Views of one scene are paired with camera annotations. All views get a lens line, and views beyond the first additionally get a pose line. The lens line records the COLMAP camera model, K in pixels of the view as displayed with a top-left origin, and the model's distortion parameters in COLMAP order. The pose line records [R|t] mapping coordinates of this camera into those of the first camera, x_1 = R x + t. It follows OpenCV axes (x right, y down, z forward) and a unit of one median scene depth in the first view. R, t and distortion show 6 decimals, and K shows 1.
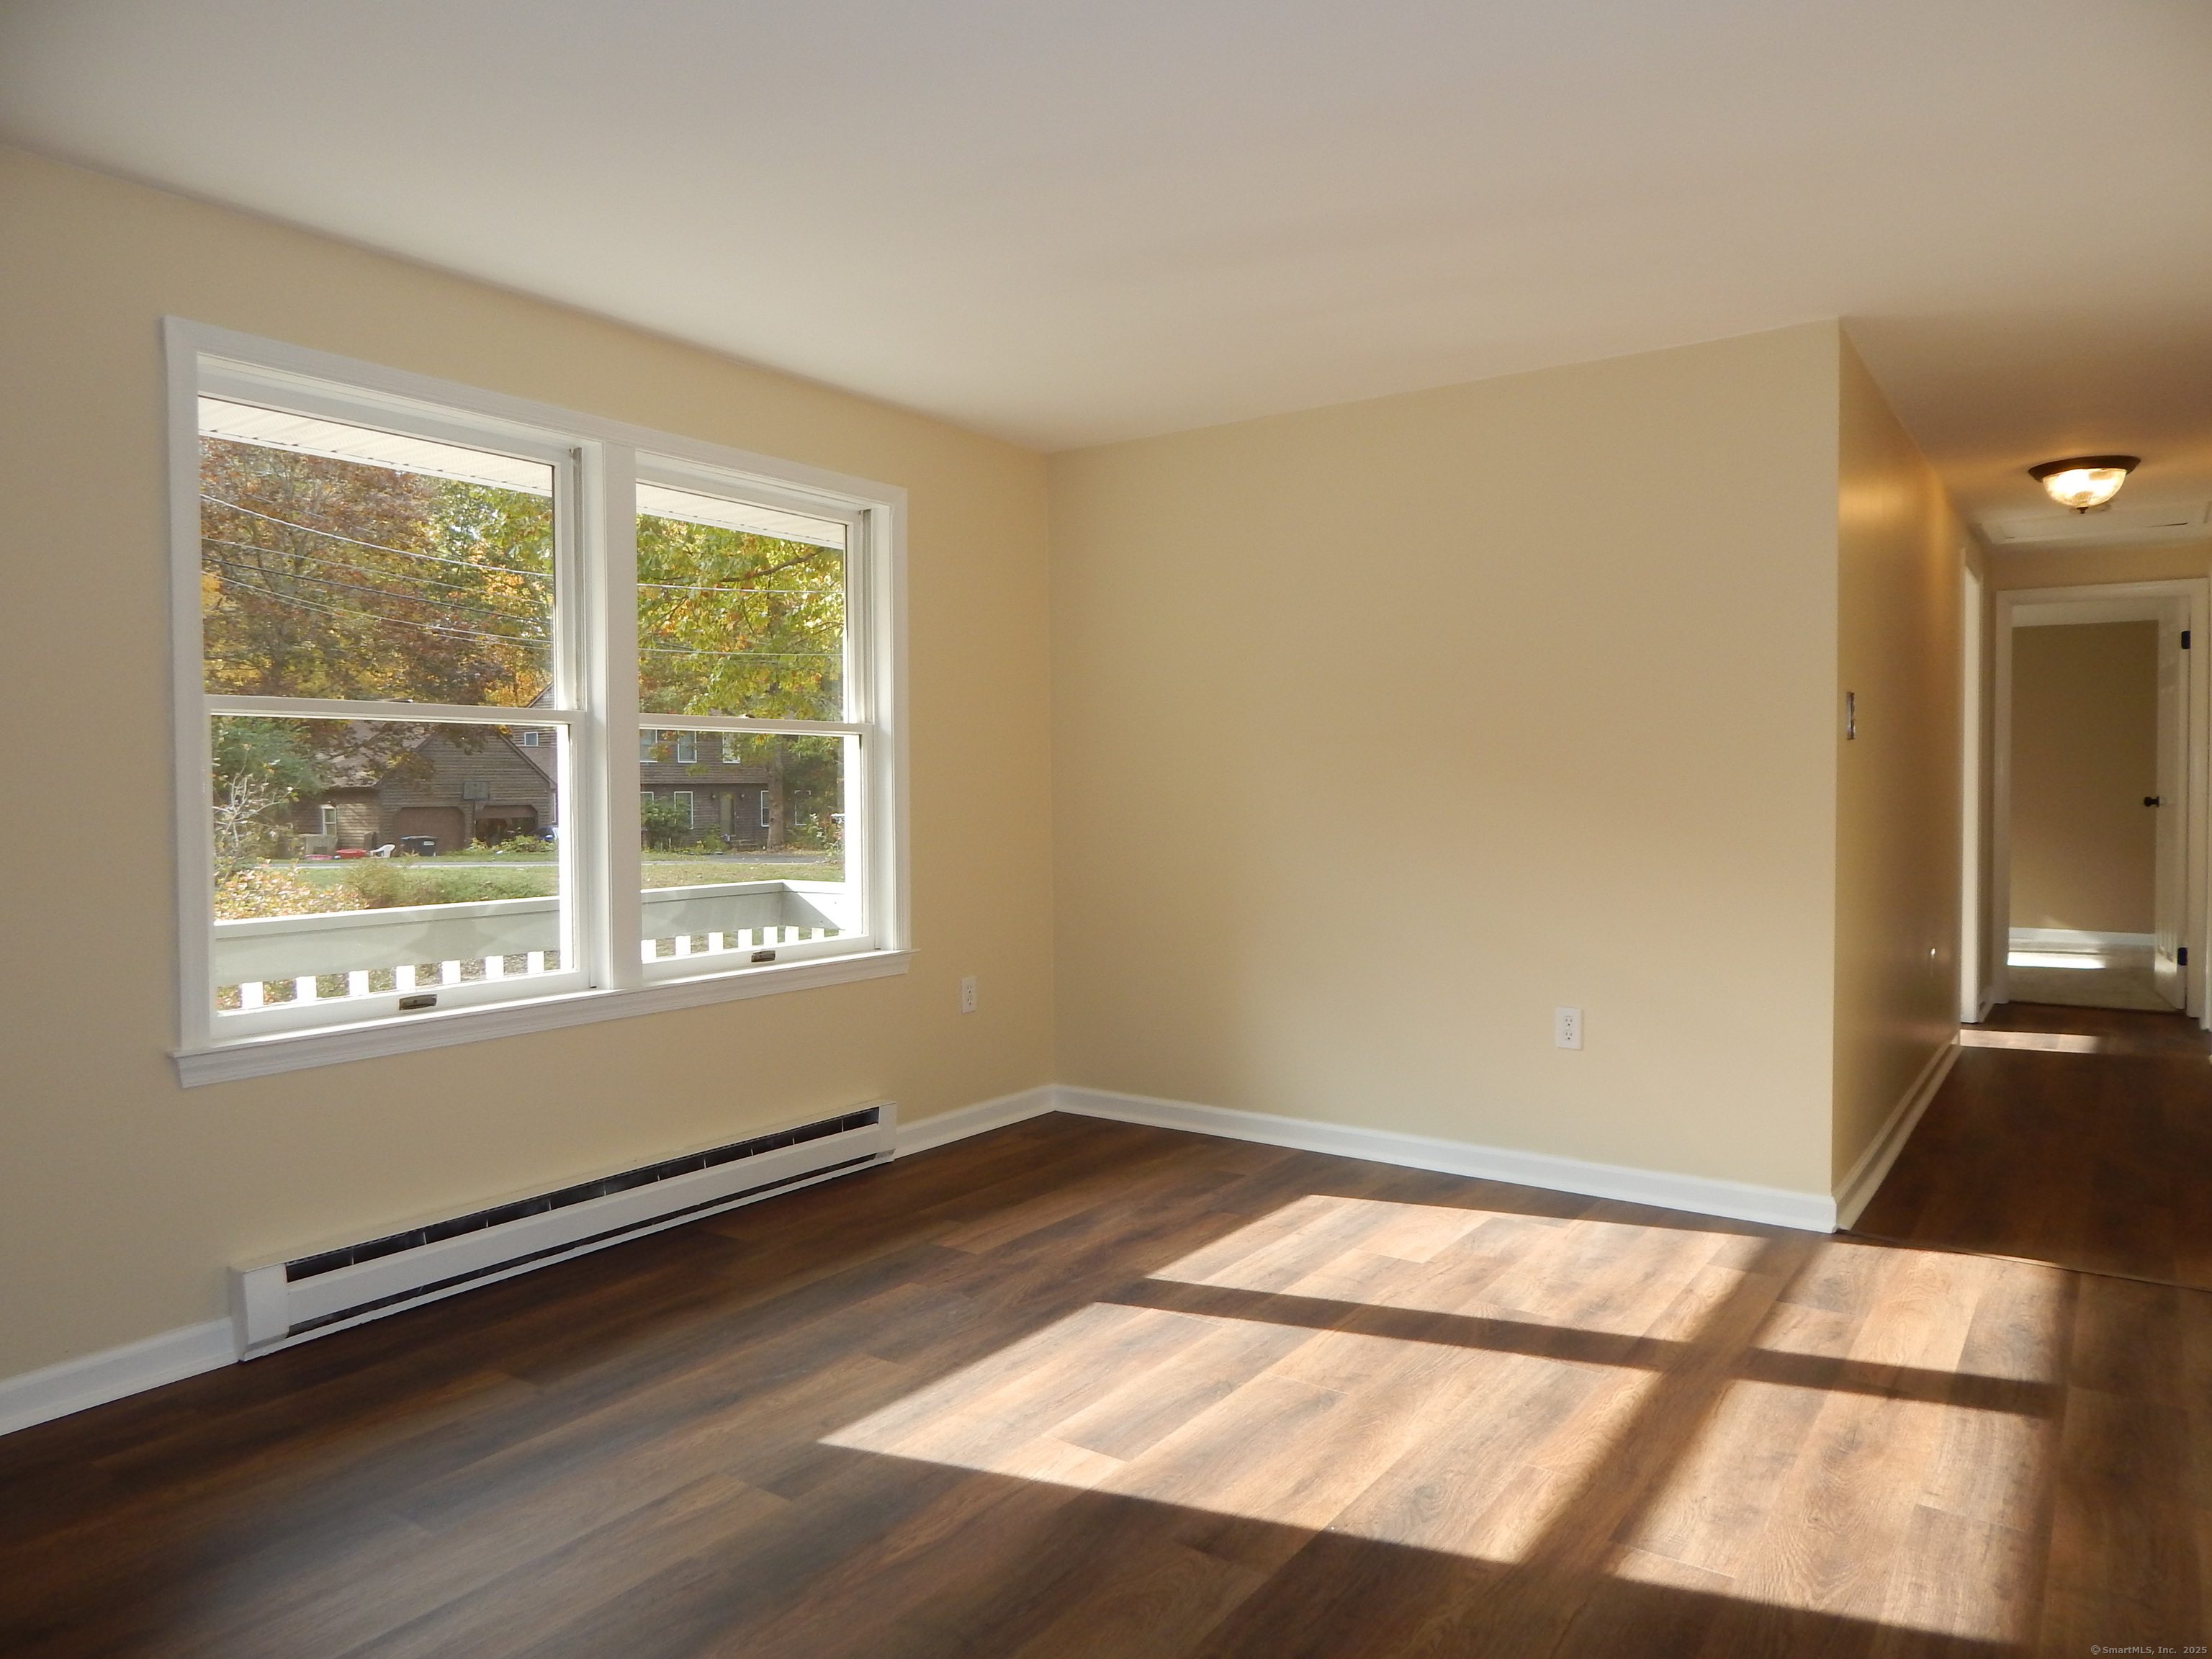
lens RADIAL K [[1468.1, 0, 1111.8], [0, 1468.1, 822.8], [0, 0, 1]] dist [0.007985, -0.001534]
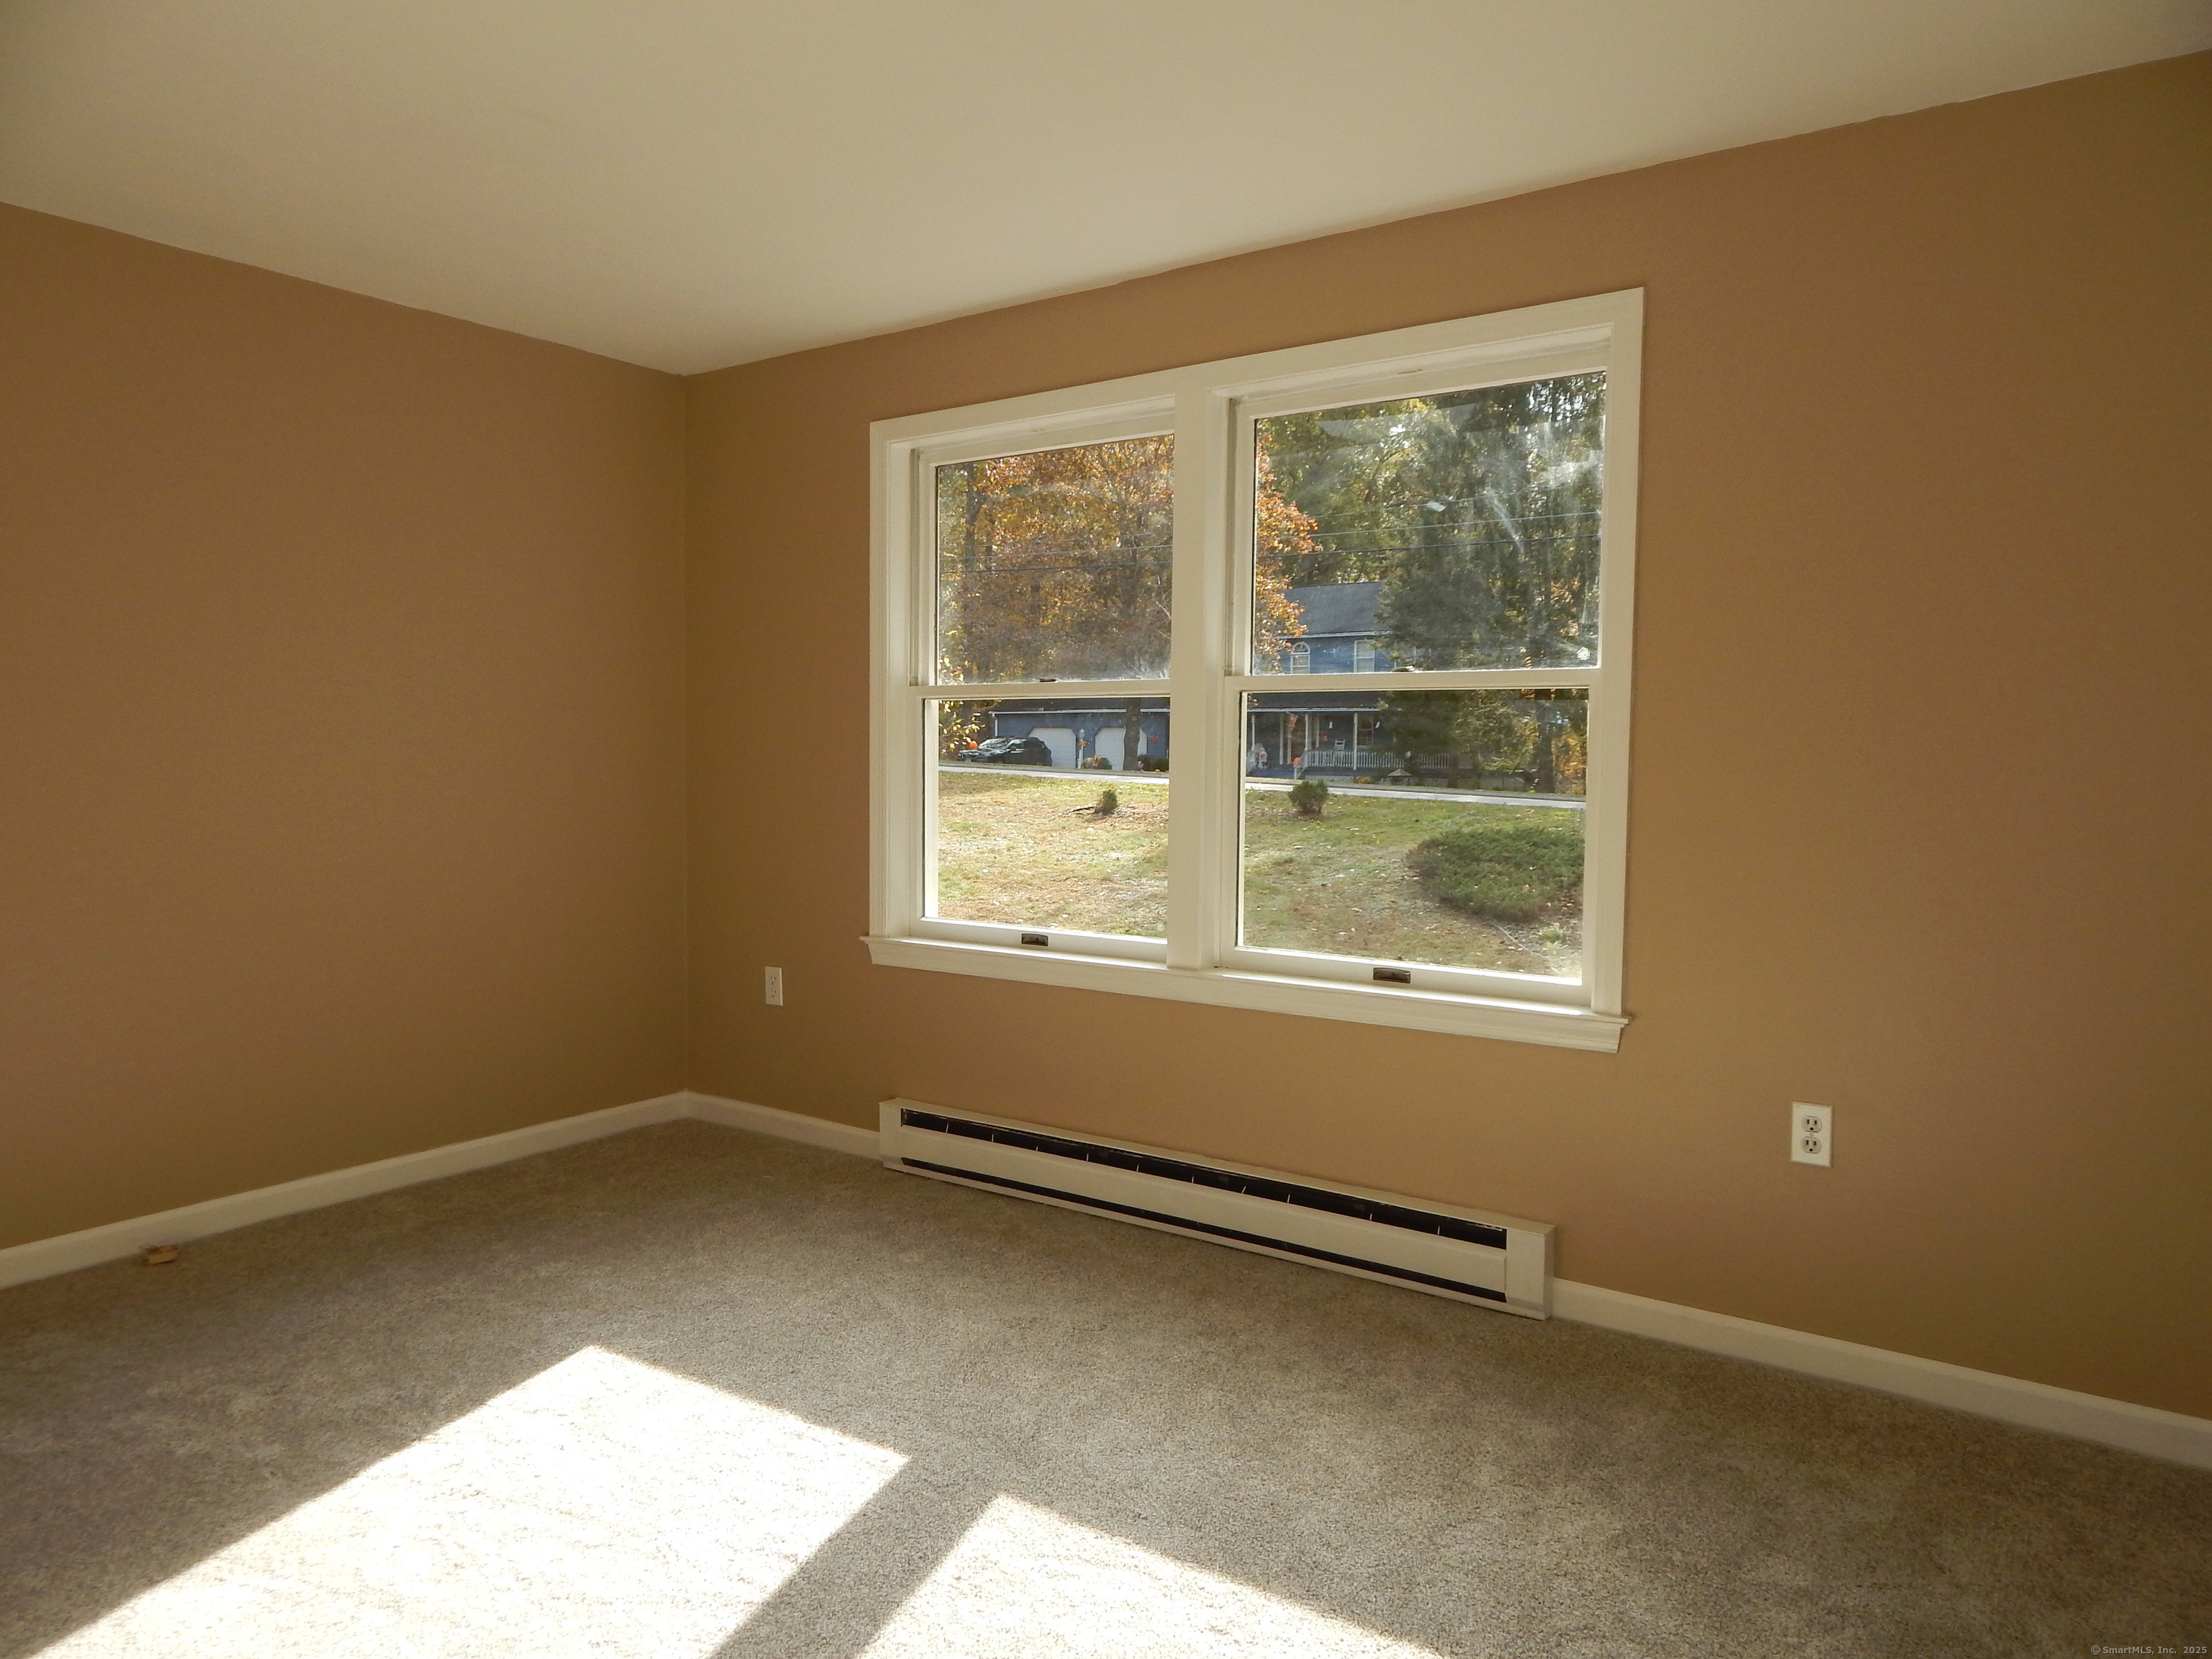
lens RADIAL K [[1468.1, 0, 1118.6], [0, 1468.1, 819.8], [0, 0, 1]] dist [0.007985, -0.001534]
pose [[-0.001319, 0.041960, -0.999118, 0.585902], [-0.038519, 0.998376, 0.041979, -0.022903], [0.999257, 0.038540, 0.000299, 0.904111]]
